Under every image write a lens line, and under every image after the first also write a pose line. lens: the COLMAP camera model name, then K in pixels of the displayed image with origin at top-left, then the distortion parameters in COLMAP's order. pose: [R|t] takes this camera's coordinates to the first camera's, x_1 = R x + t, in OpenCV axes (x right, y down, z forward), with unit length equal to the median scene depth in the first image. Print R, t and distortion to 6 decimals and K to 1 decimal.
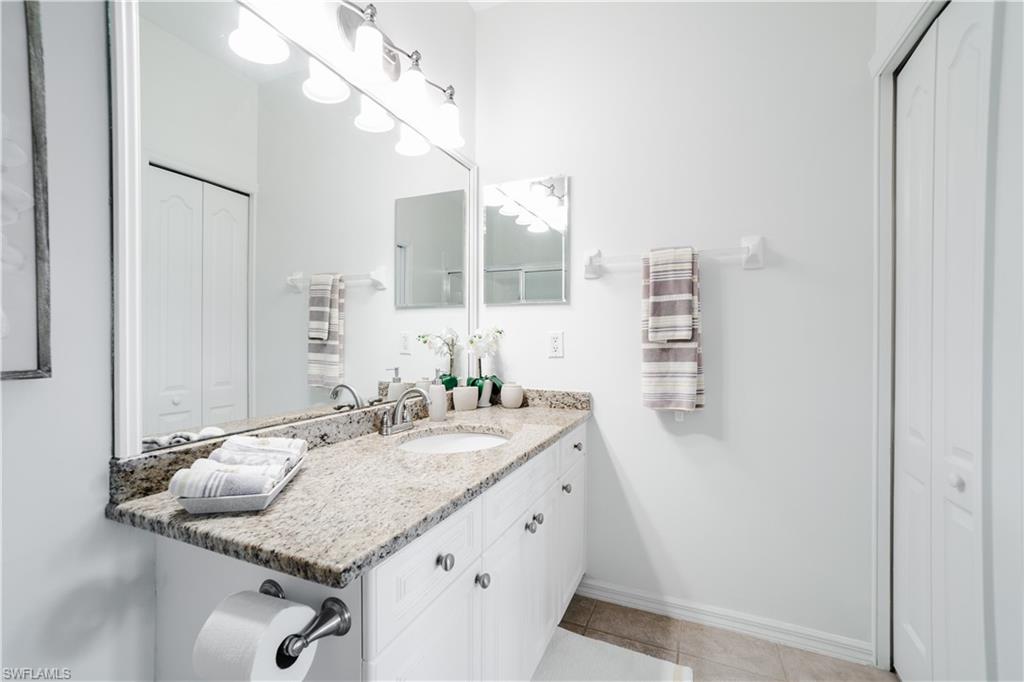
lens RADIAL K [[449.7, 0, 496.0], [0, 449.7, 343.7], [0, 0, 1]] dist [-0.052144, 0.019468]
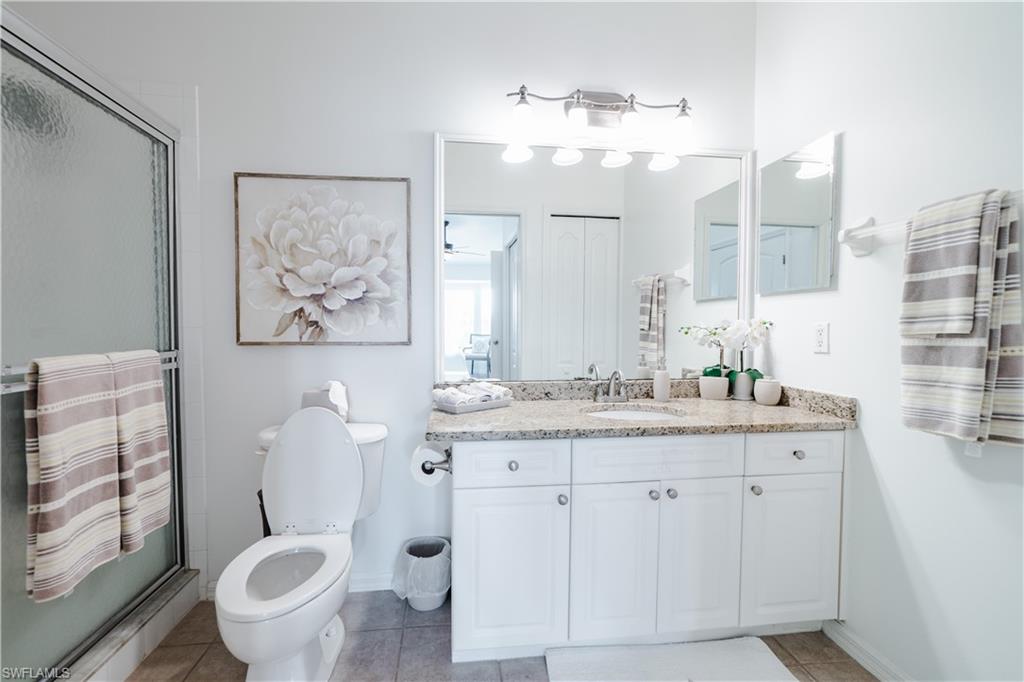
lens RADIAL K [[449.7, 0, 496.0], [0, 449.7, 343.7], [0, 0, 1]] dist [-0.052144, 0.019468]
pose [[0.494458, 0.031253, -0.868639, 0.625552], [-0.011462, 0.999501, 0.029437, -0.005645], [0.869126, -0.004599, 0.494570, 0.058922]]
